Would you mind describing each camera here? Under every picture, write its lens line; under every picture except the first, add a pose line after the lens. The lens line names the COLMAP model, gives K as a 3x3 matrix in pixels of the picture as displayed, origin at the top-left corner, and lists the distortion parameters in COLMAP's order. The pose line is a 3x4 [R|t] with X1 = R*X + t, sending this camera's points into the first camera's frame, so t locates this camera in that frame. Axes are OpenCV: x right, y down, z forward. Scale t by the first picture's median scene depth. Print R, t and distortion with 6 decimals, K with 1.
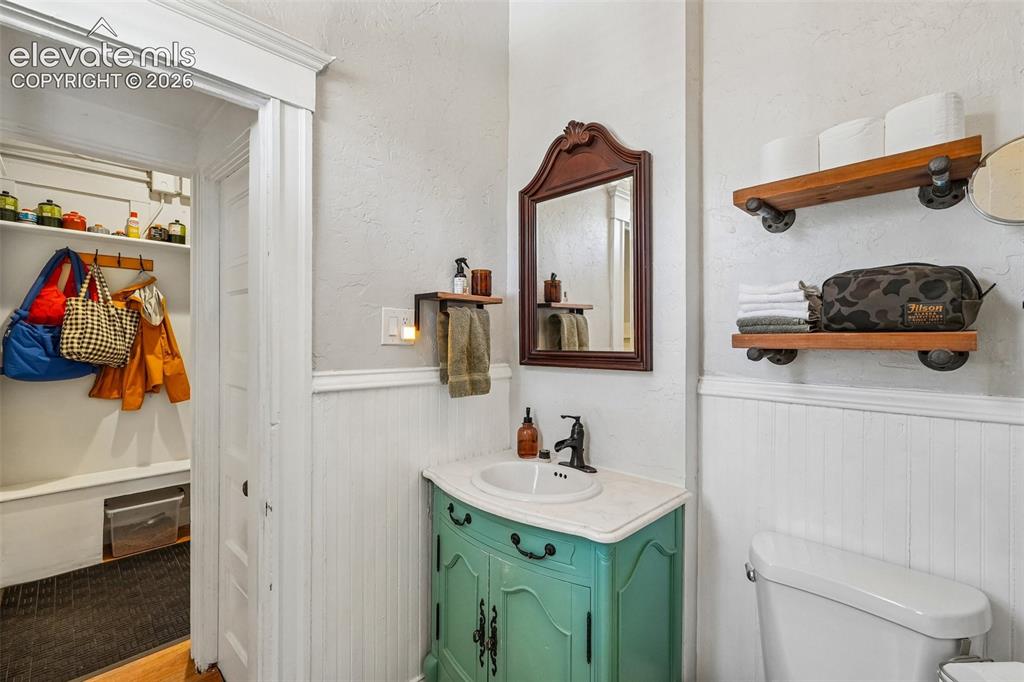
lens RADIAL K [[442.9, 0, 512.0], [0, 442.9, 341.0], [0, 0, 1]] dist [-0.000452, -0.000049]
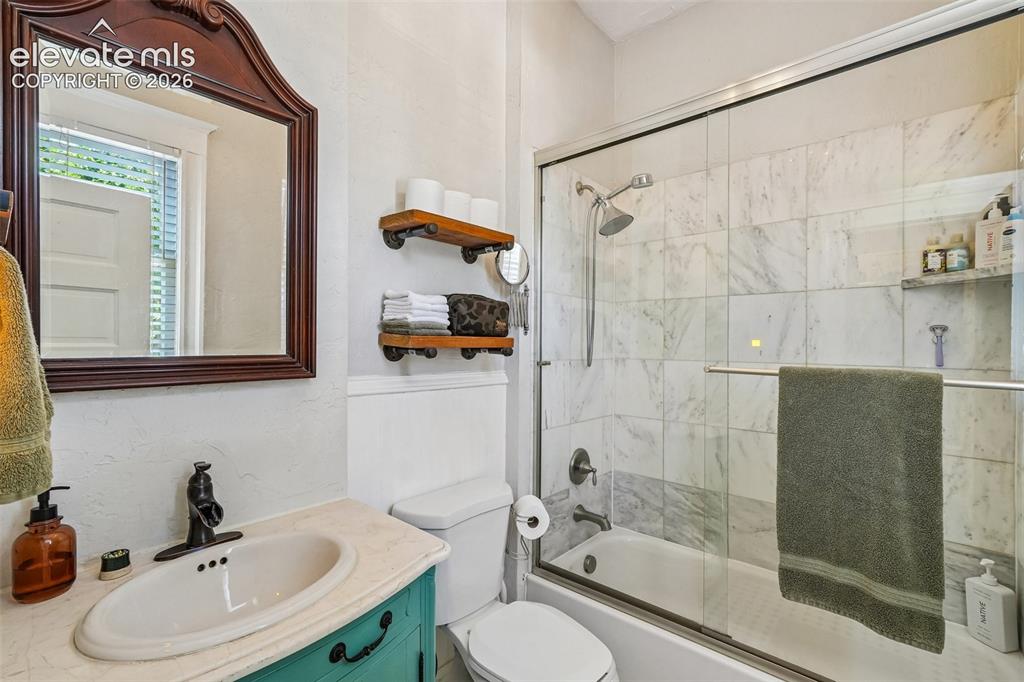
lens RADIAL K [[457.0, 0, 512.0], [0, 457.0, 341.0], [0, 0, 1]] dist [-0.001198, -0.000210]
pose [[-0.057047, -0.002316, 0.998369, -0.695595], [-0.012974, 0.999915, 0.001578, -0.006932], [-0.998287, -0.012863, -0.057072, 0.831564]]
